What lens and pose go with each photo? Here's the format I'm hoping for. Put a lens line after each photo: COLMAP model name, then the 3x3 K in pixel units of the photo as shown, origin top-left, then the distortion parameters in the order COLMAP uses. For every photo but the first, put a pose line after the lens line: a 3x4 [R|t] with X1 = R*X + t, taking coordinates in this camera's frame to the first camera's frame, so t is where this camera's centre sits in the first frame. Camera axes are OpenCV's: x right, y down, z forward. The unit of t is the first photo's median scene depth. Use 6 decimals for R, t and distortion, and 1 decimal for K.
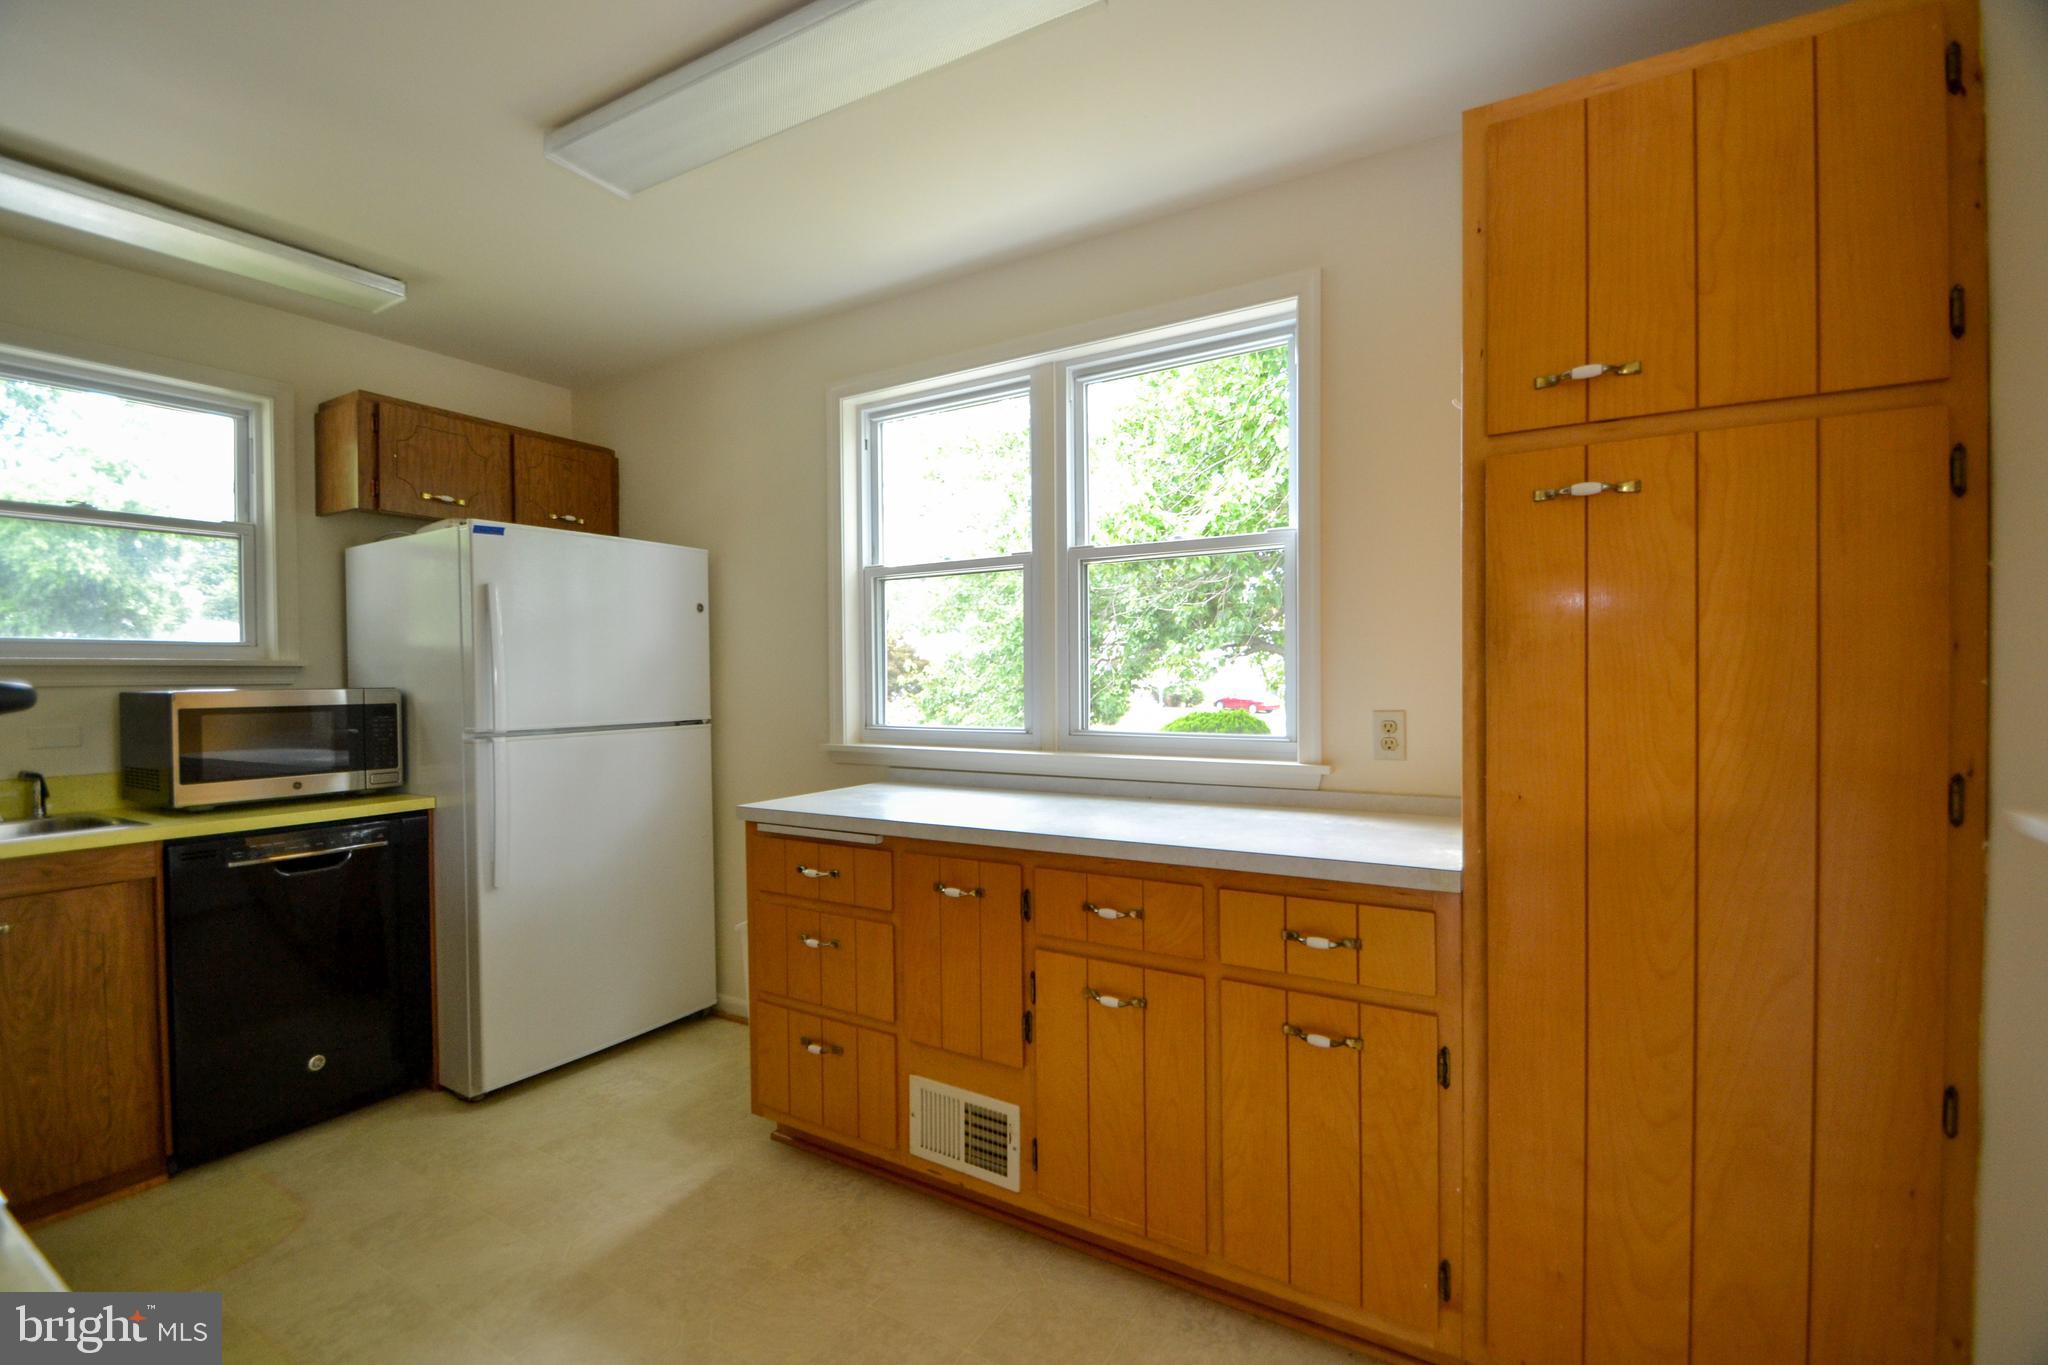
lens RADIAL K [[896.3, 0, 1020.6], [0, 896.3, 677.9], [0, 0, 1]] dist [-0.012021, -0.001707]
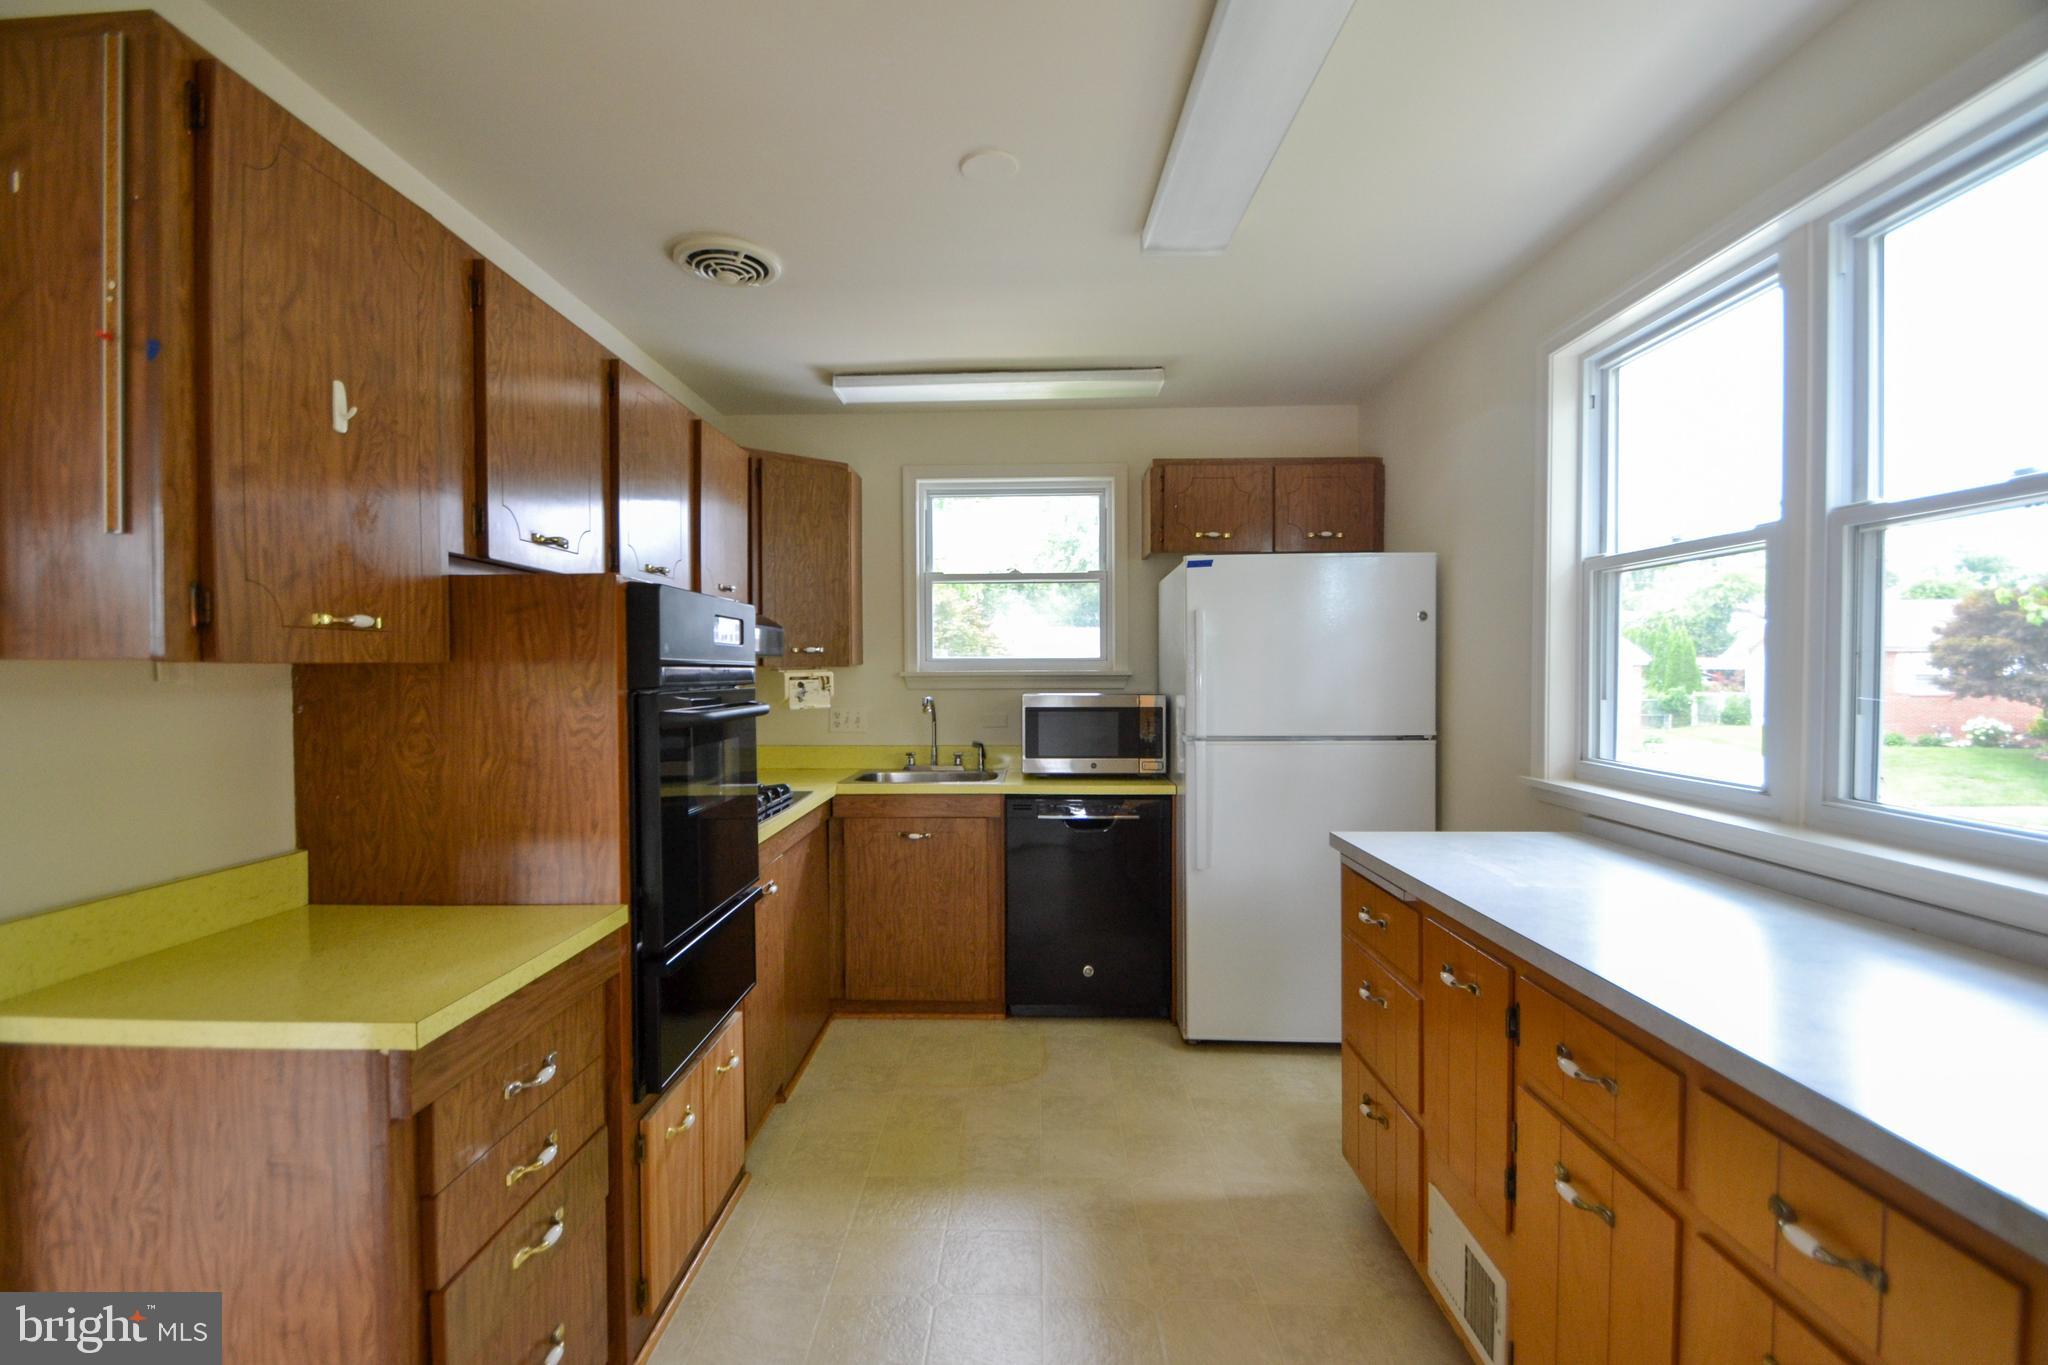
lens RADIAL K [[943.3, 0, 1024.8], [0, 943.3, 673.7], [0, 0, 1]] dist [-0.008799, -0.001397]
pose [[0.489891, 0.014607, -0.871661, 0.350526], [-0.003897, 0.999886, 0.014565, -0.036372], [0.871775, -0.003739, 0.489892, 0.179852]]
